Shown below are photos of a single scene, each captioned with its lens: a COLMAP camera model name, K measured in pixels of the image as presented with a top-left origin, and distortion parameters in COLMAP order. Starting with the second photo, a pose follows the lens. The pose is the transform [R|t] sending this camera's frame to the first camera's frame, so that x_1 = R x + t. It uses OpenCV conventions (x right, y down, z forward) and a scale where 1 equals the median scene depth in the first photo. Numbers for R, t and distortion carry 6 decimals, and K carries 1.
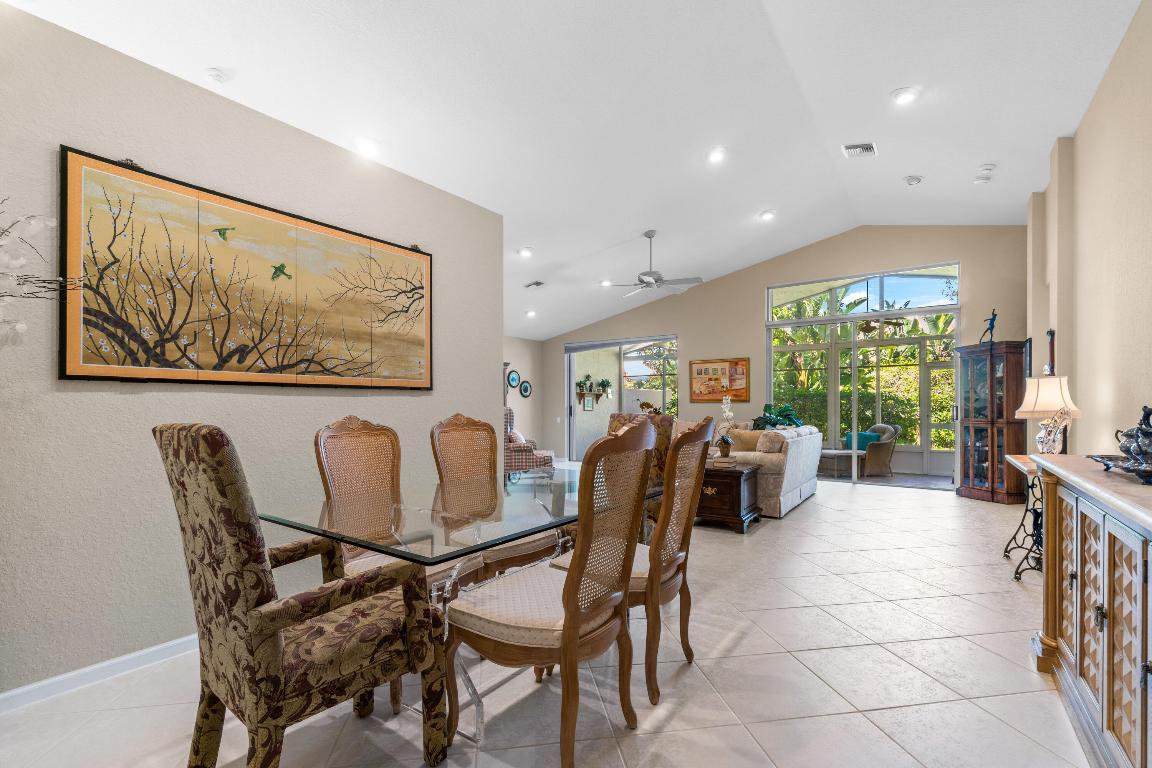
lens RADIAL K [[498.0, 0, 572.7], [0, 498.0, 404.8], [0, 0, 1]] dist [0.000522, -0.000545]
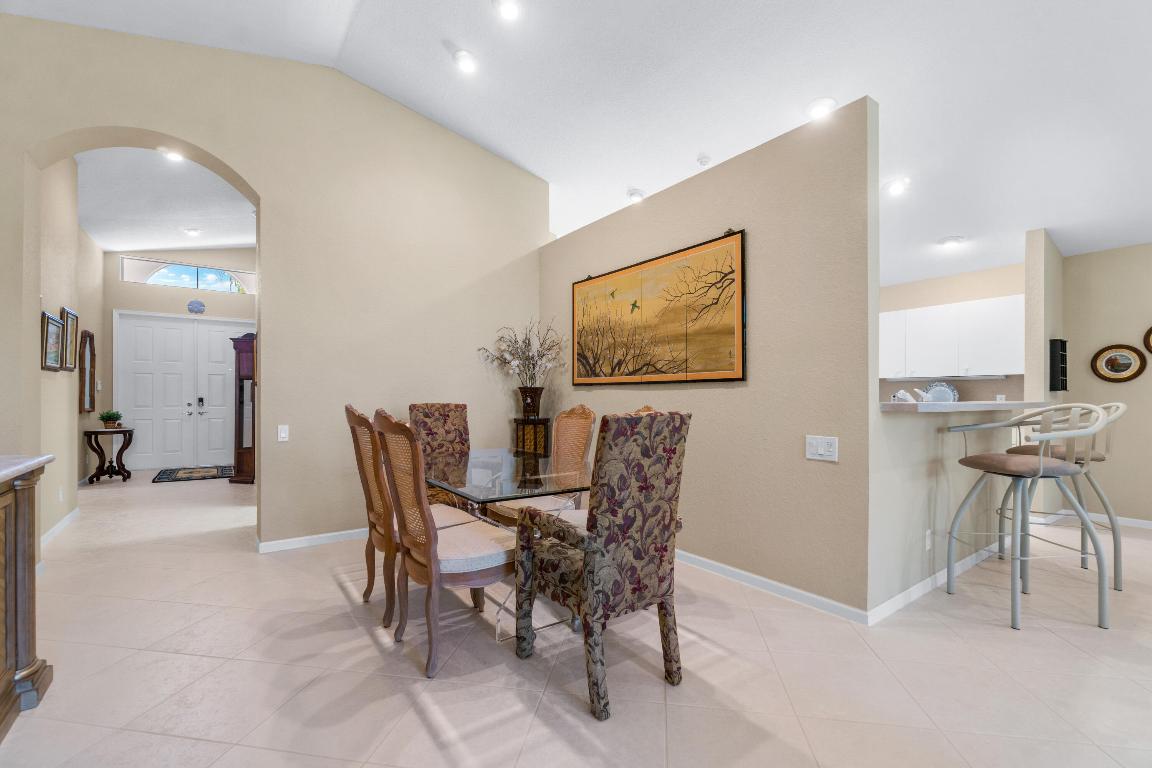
lens RADIAL K [[498.0, 0, 574.8], [0, 498.0, 393.2], [0, 0, 1]] dist [0.000522, -0.000545]
pose [[-0.309328, -0.003623, -0.950949, 0.761262], [0.001110, 0.999991, -0.004171, -0.004381], [0.950955, -0.002346, -0.309321, 1.137398]]
